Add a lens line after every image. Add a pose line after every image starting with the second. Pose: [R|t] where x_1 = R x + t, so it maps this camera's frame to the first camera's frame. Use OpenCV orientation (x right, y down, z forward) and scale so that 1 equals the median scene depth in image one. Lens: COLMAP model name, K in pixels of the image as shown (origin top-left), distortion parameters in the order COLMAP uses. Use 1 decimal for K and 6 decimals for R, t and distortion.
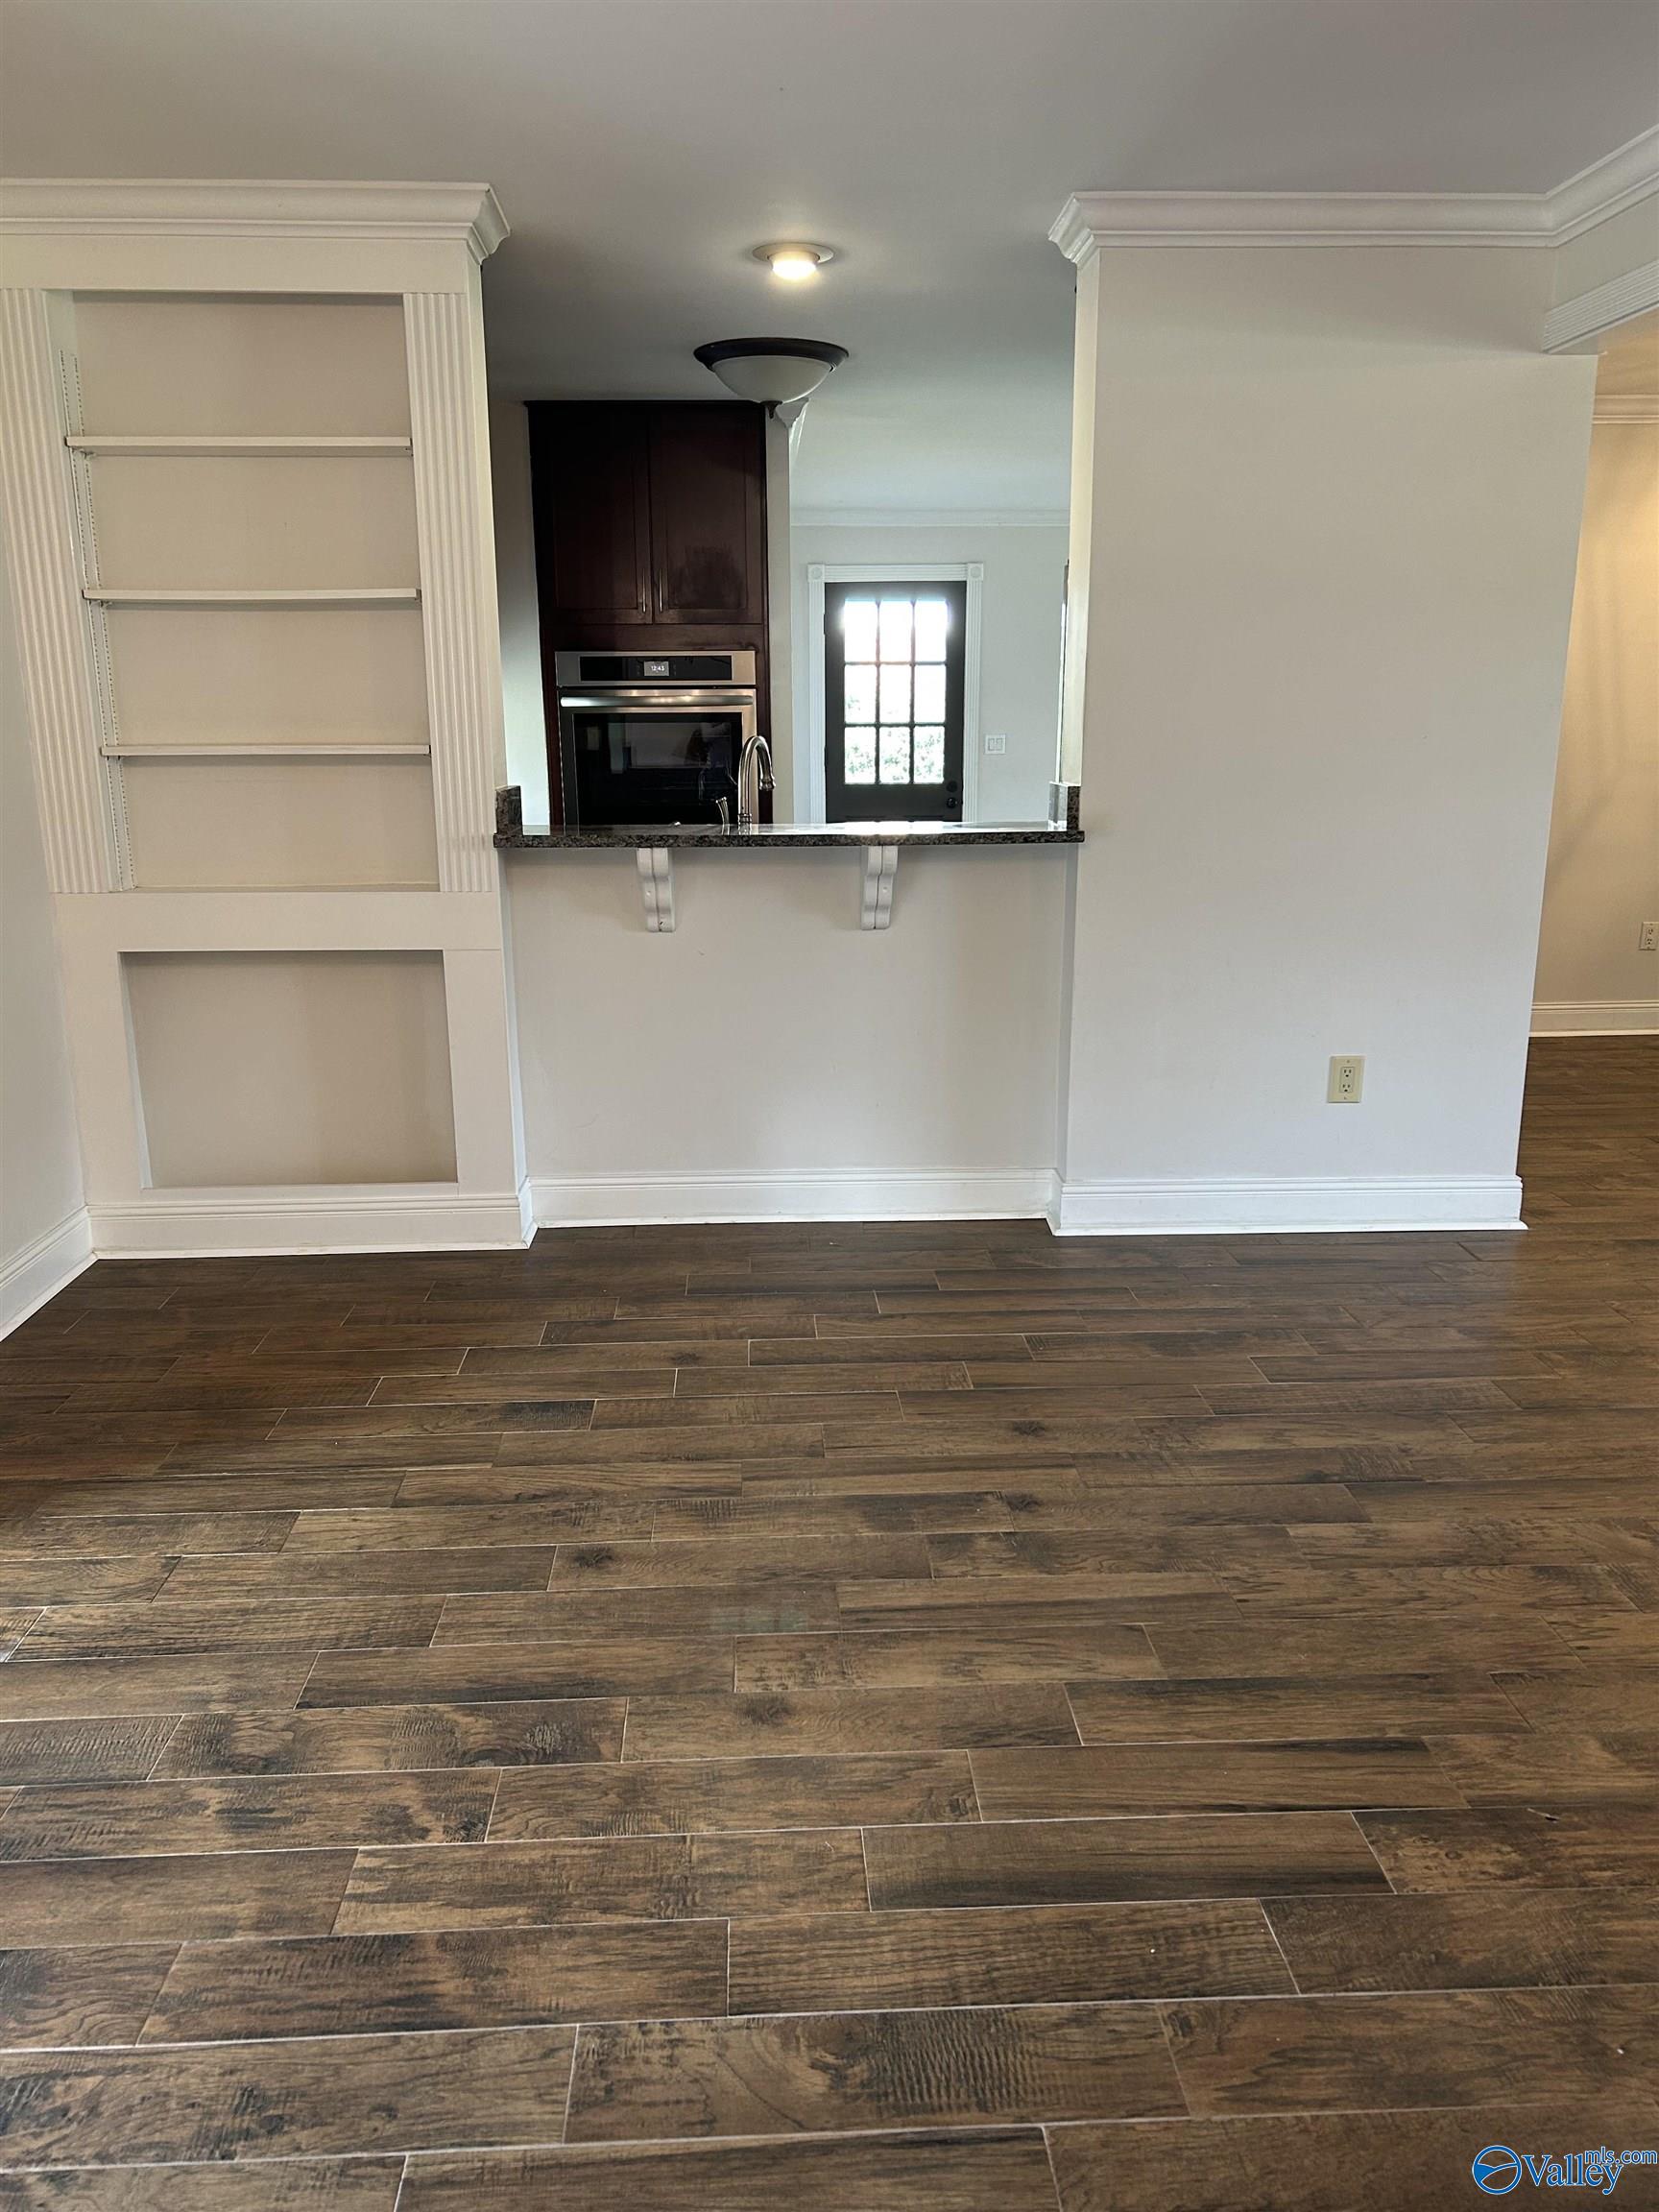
lens RADIAL K [[1658.7, 0, 831.2], [0, 1658.7, 1125.0], [0, 0, 1]] dist [0.049477, -0.045649]
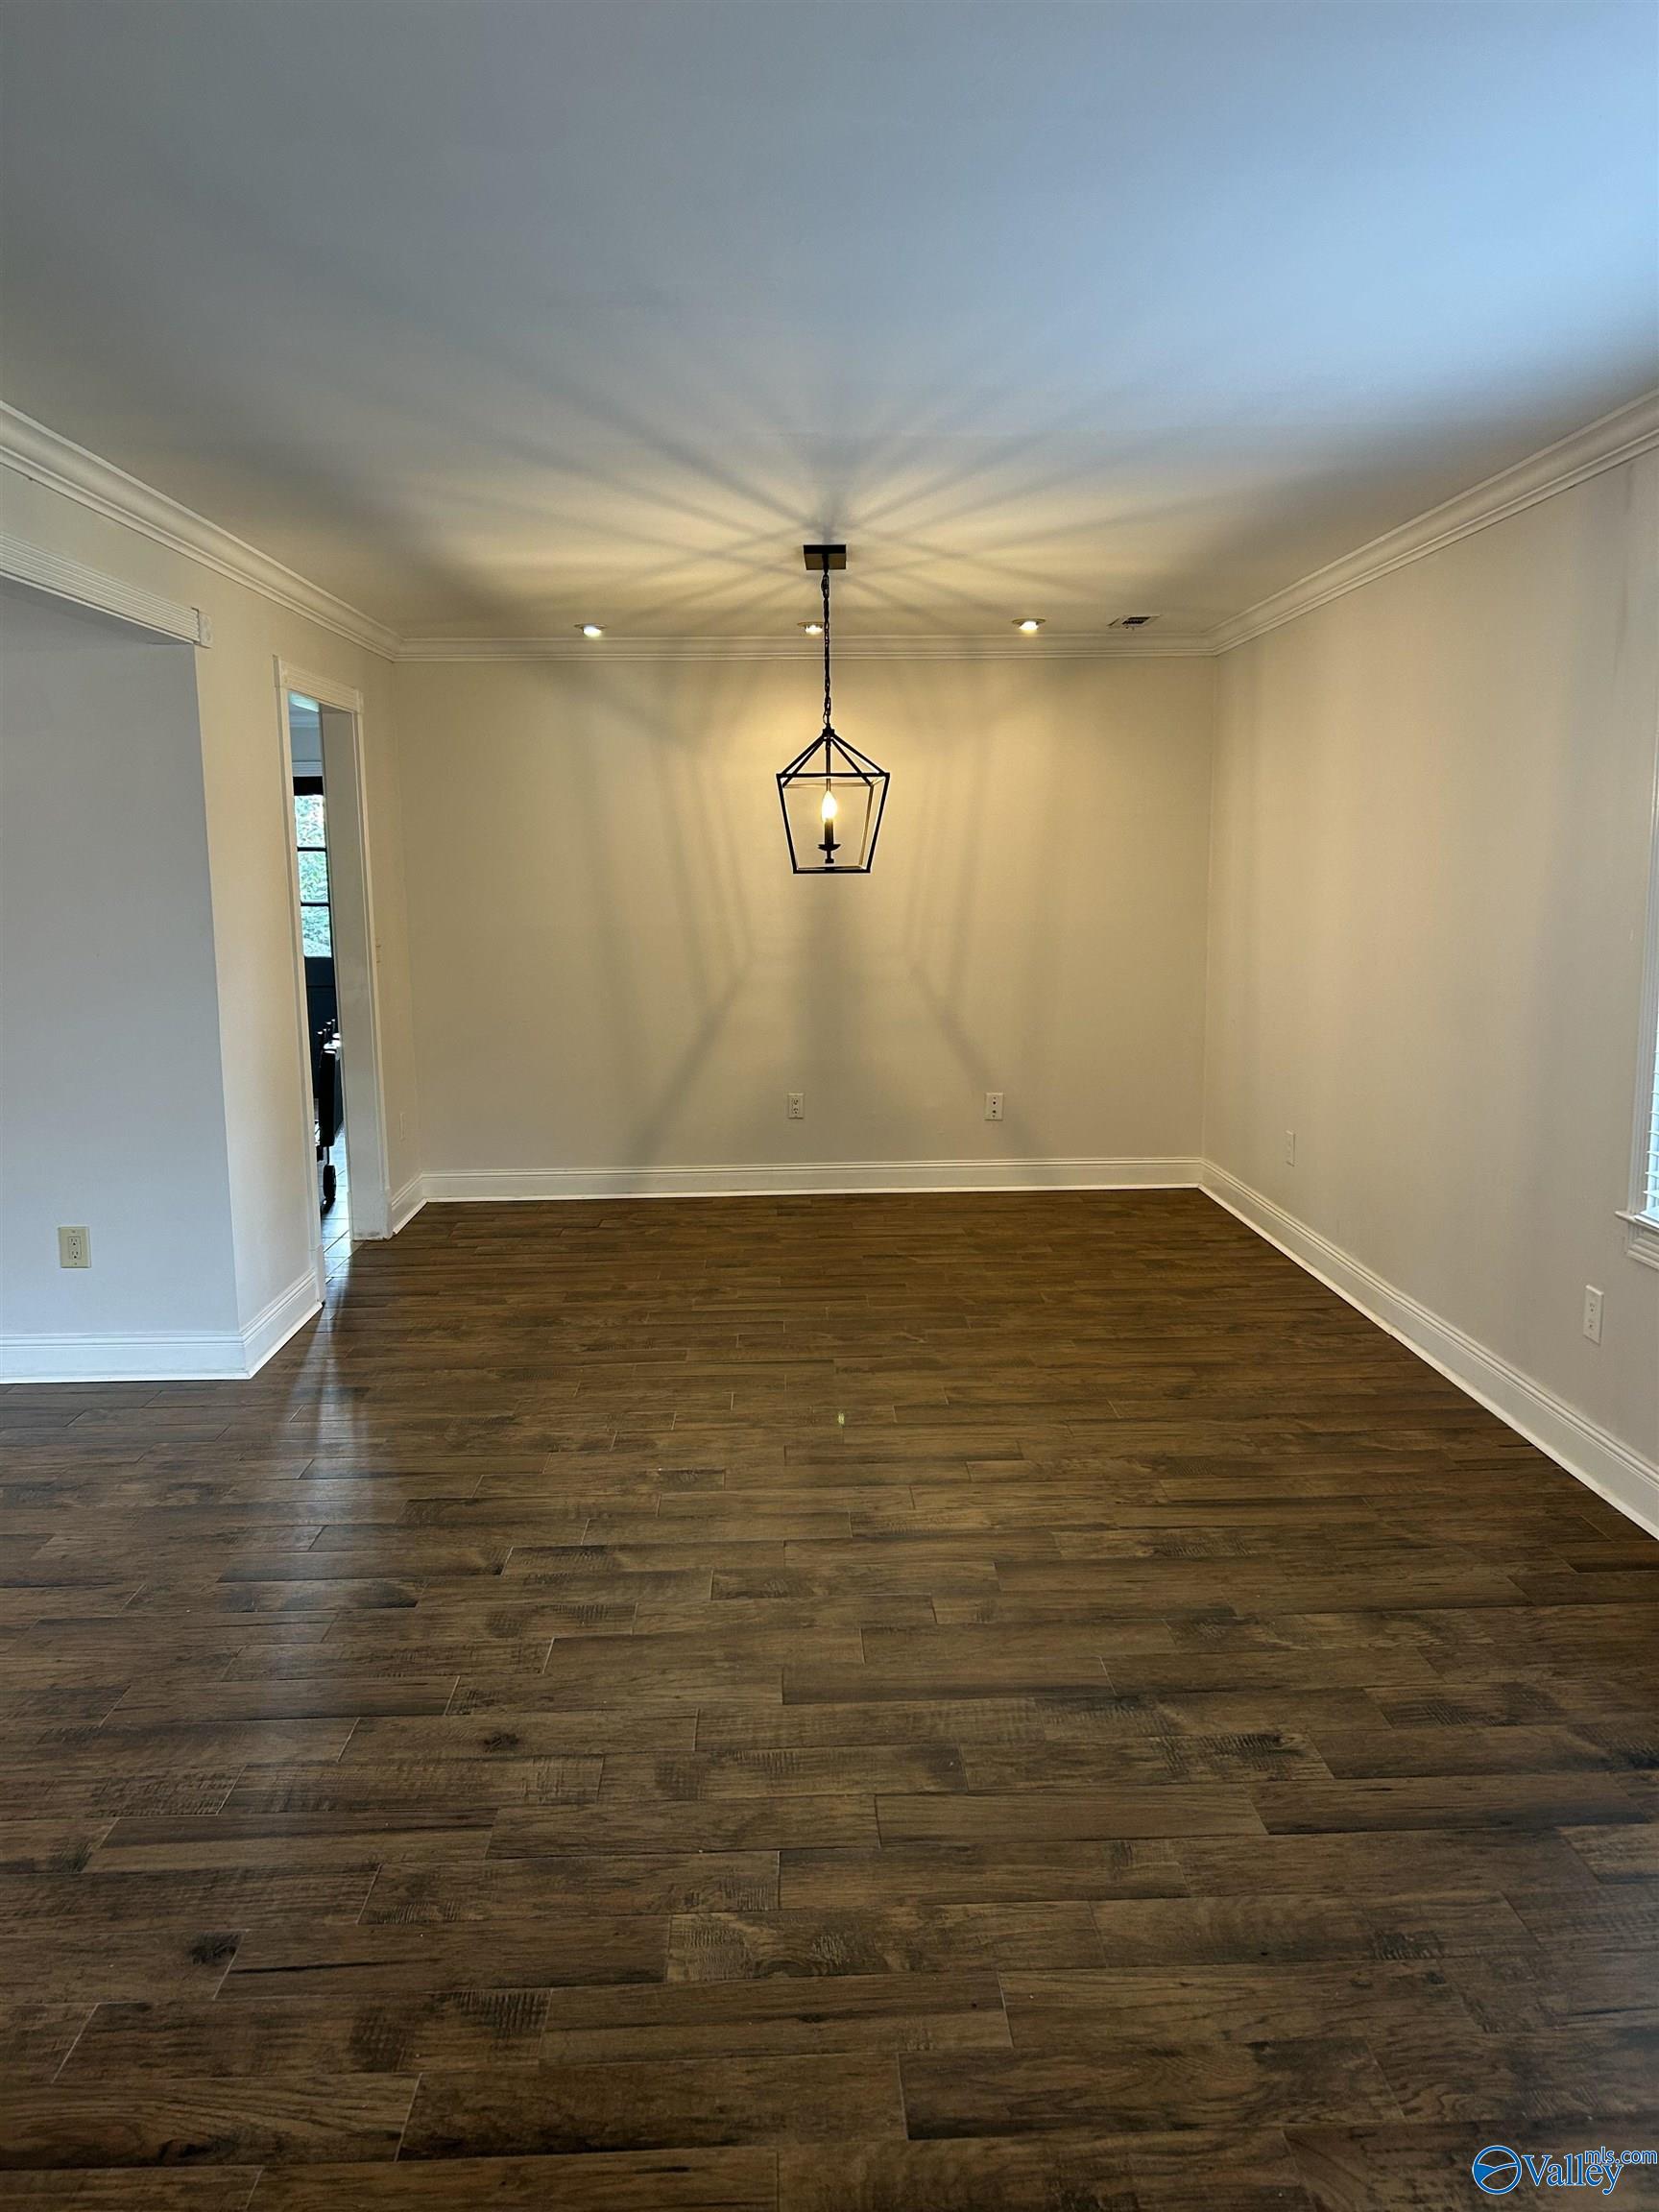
lens RADIAL K [[1658.7, 0, 840.8], [0, 1658.7, 1119.3], [0, 0, 1]] dist [0.049477, -0.045649]
pose [[0.999871, -0.001542, -0.016004, 1.405564], [0.000165, 0.996322, -0.085685, -0.027225], [0.016078, 0.085672, 0.996194, -0.232890]]
